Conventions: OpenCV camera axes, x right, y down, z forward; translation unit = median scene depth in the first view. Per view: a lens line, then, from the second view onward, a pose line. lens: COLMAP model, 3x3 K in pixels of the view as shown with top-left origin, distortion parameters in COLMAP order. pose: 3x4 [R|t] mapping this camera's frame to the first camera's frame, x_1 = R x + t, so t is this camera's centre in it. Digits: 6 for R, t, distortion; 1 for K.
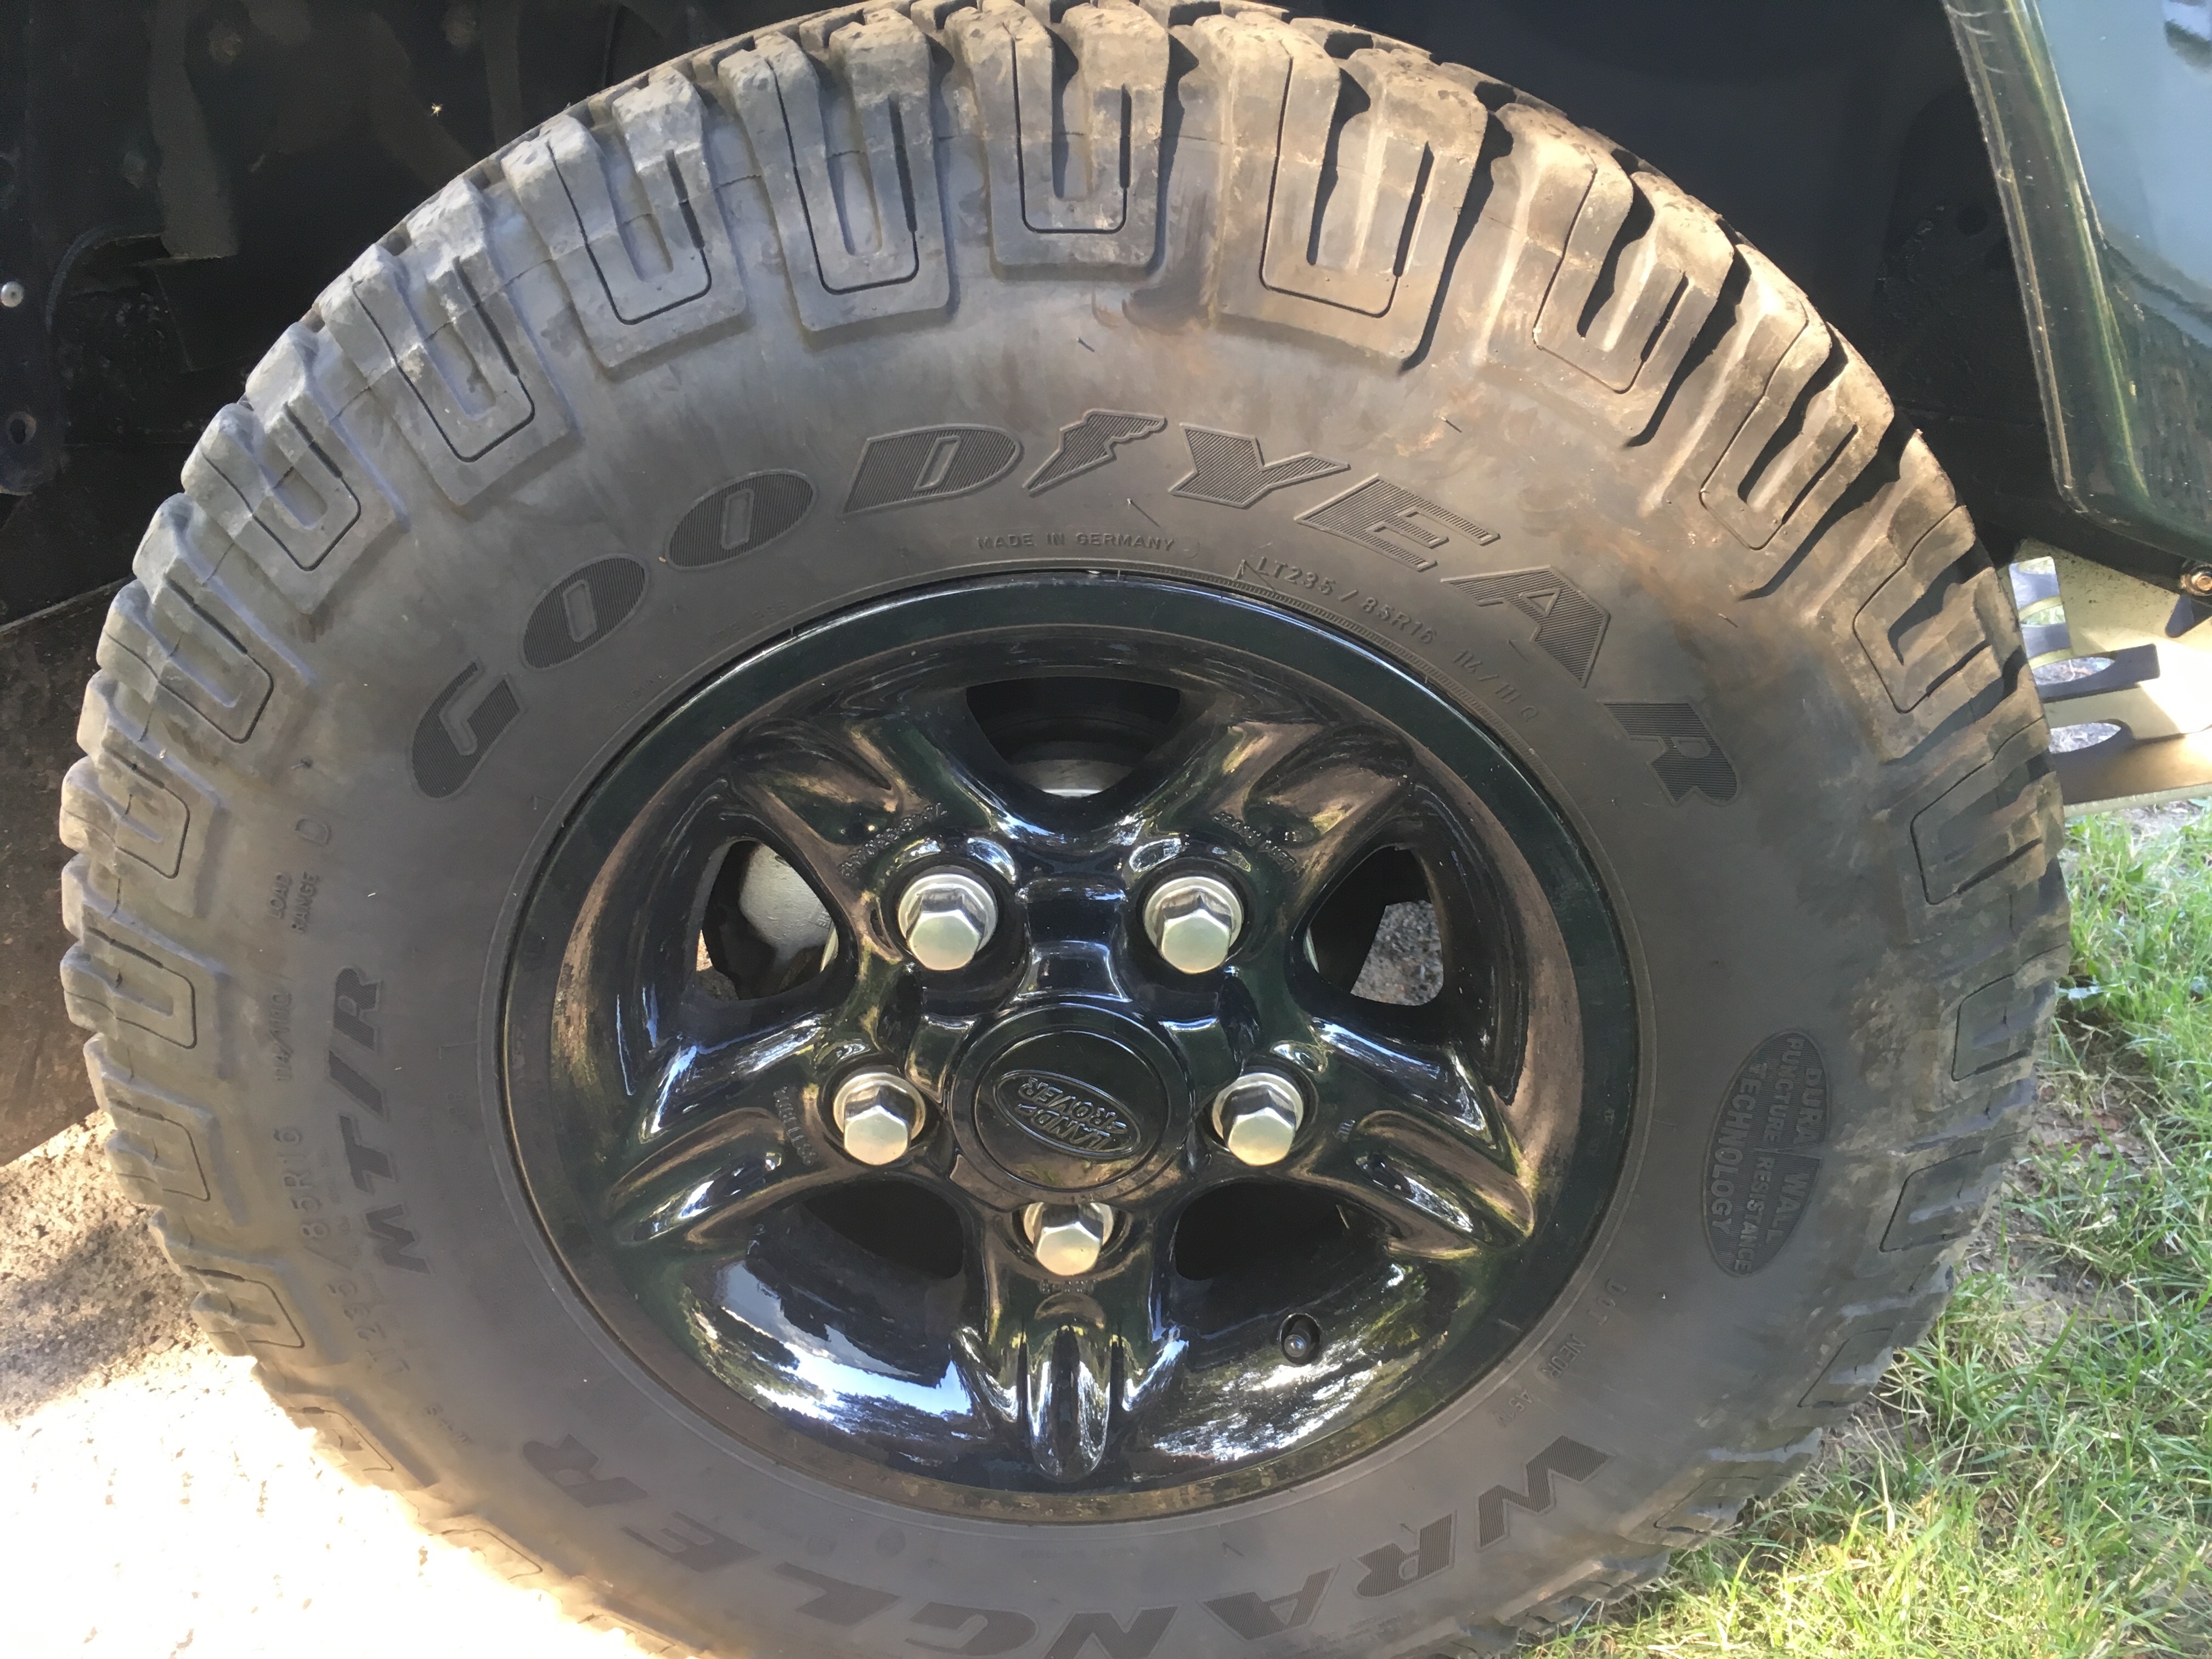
lens RADIAL K [[1877.2, 0, 1108.1], [0, 1877.2, 830.7], [0, 0, 1]] dist [0.047604, 0.002395]
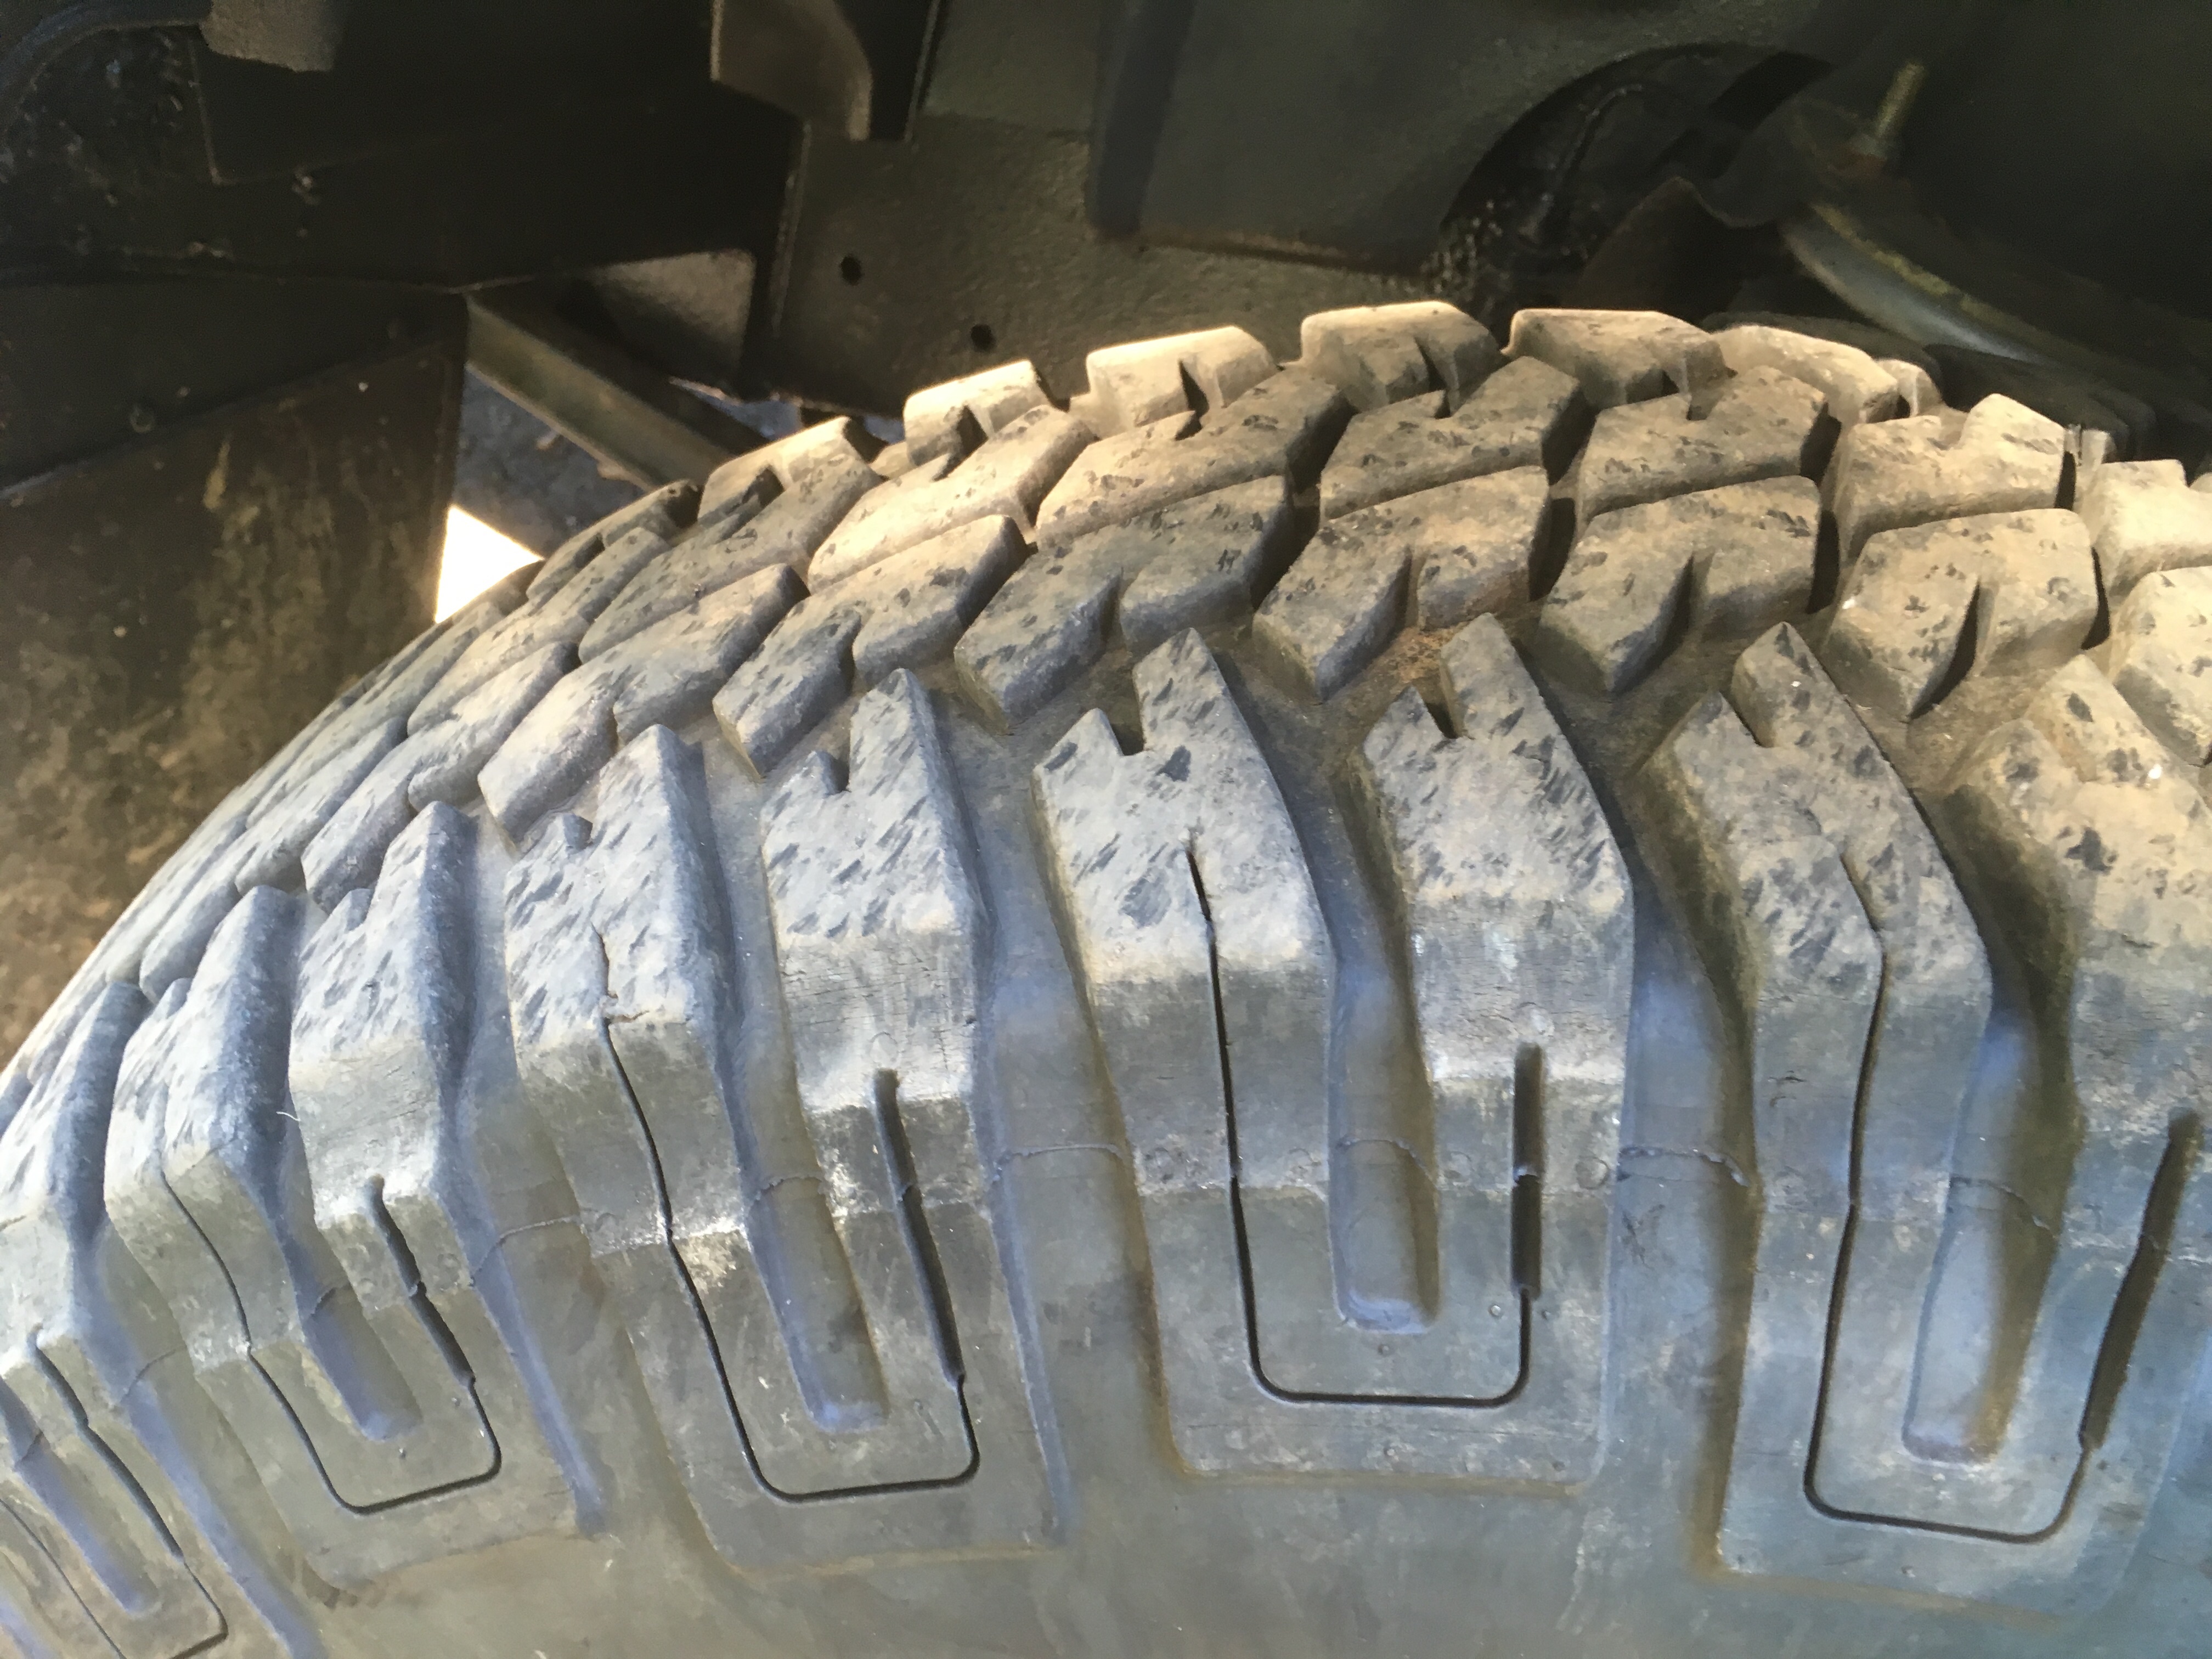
lens RADIAL K [[1877.2, 0, 1099.6], [0, 1877.2, 828.1], [0, 0, 1]] dist [0.047604, 0.002395]
pose [[0.961761, 0.266737, 0.062192, -0.339403], [-0.273858, 0.940056, 0.203217, -0.440704], [-0.004258, -0.212478, 0.977157, 0.632155]]
